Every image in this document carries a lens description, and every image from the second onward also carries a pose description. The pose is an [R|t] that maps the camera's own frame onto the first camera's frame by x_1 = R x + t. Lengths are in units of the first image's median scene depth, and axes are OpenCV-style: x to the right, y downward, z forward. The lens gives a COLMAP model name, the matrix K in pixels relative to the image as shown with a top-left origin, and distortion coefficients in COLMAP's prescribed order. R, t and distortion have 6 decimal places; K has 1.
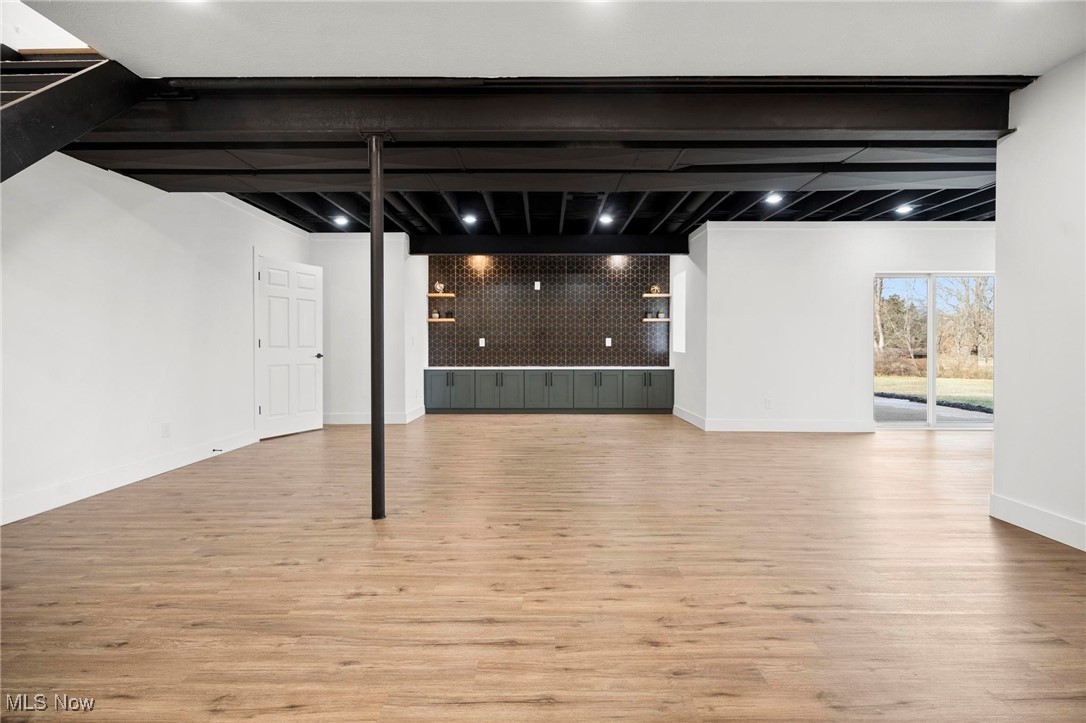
lens RADIAL K [[536.1, 0, 542.9], [0, 536.1, 358.7], [0, 0, 1]] dist [-0.003232, 0.000459]
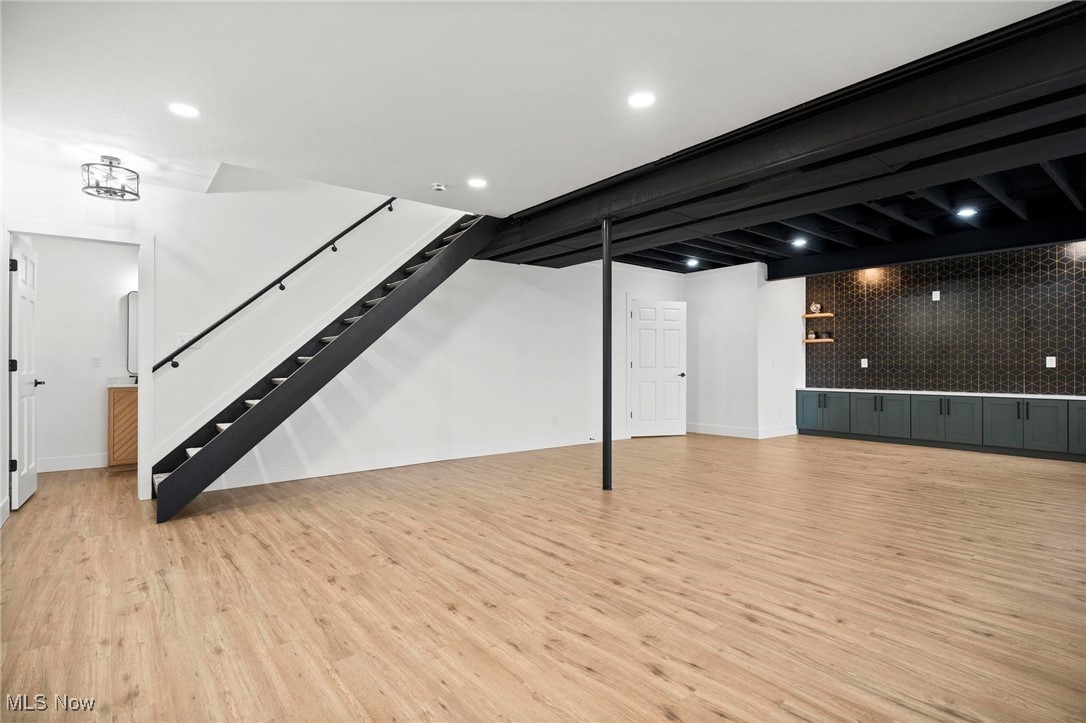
lens RADIAL K [[536.1, 0, 547.4], [0, 536.1, 363.3], [0, 0, 1]] dist [-0.003232, 0.000459]
pose [[0.630364, -0.003749, -0.776290, 0.480932], [-0.020108, 0.999574, -0.021155, 0.000886], [0.776039, 0.028945, 0.630020, -0.007663]]
